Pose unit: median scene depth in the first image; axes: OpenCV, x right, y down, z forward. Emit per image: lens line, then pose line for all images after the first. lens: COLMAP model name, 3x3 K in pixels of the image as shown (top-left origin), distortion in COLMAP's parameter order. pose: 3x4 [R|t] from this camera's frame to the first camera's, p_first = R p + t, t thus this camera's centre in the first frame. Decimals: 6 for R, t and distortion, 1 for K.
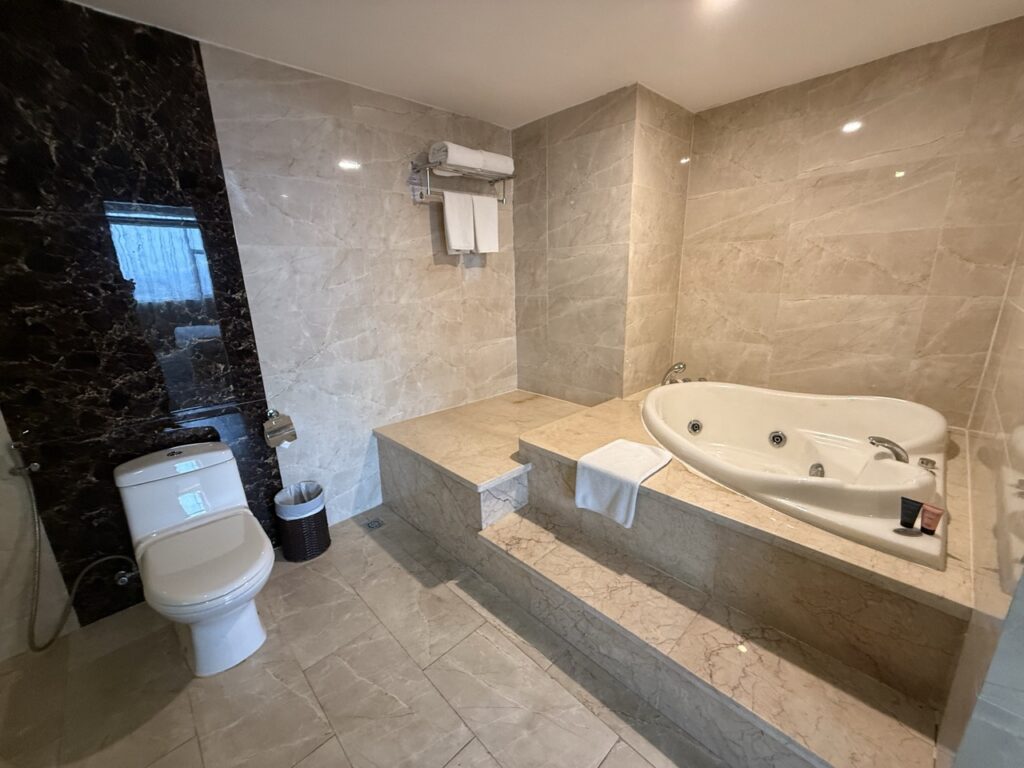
lens RADIAL K [[410.6, 0, 514.7], [0, 410.6, 389.7], [0, 0, 1]] dist [0.000459, 0.000003]
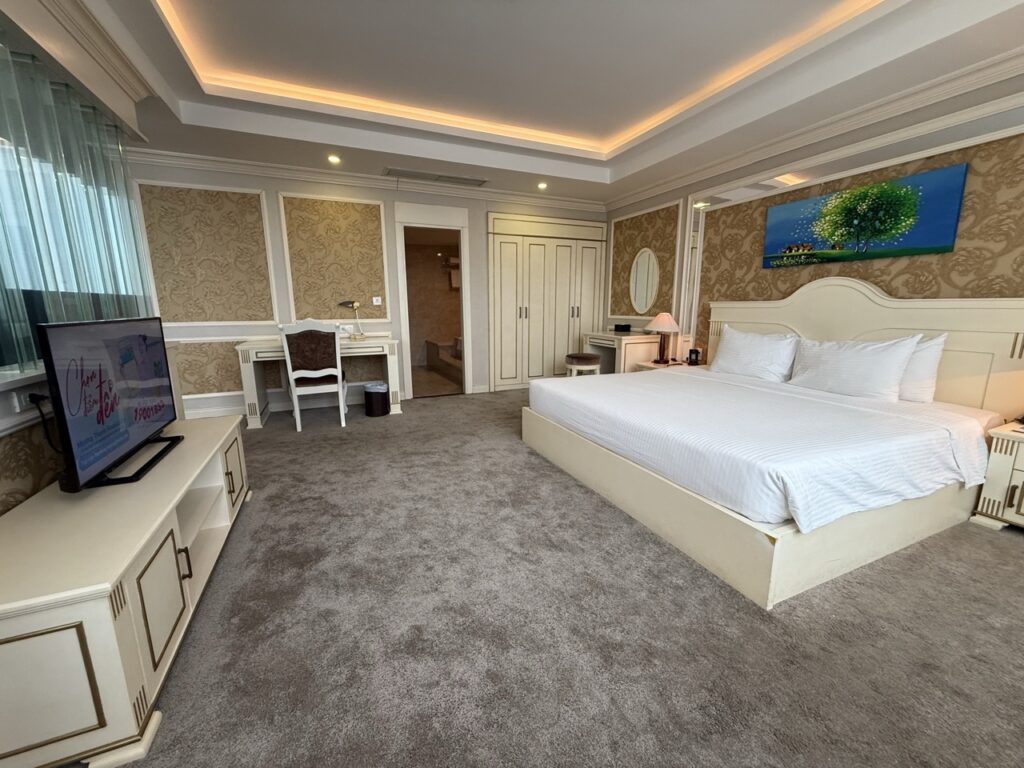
lens RADIAL K [[410.6, 0, 513.3], [0, 410.6, 385.3], [0, 0, 1]] dist [0.000459, 0.000003]
pose [[0.941642, 0.076570, -0.327792, 1.518047], [-0.099012, 0.993710, -0.052308, 0.595555], [0.321725, 0.081711, 0.943301, -1.973064]]
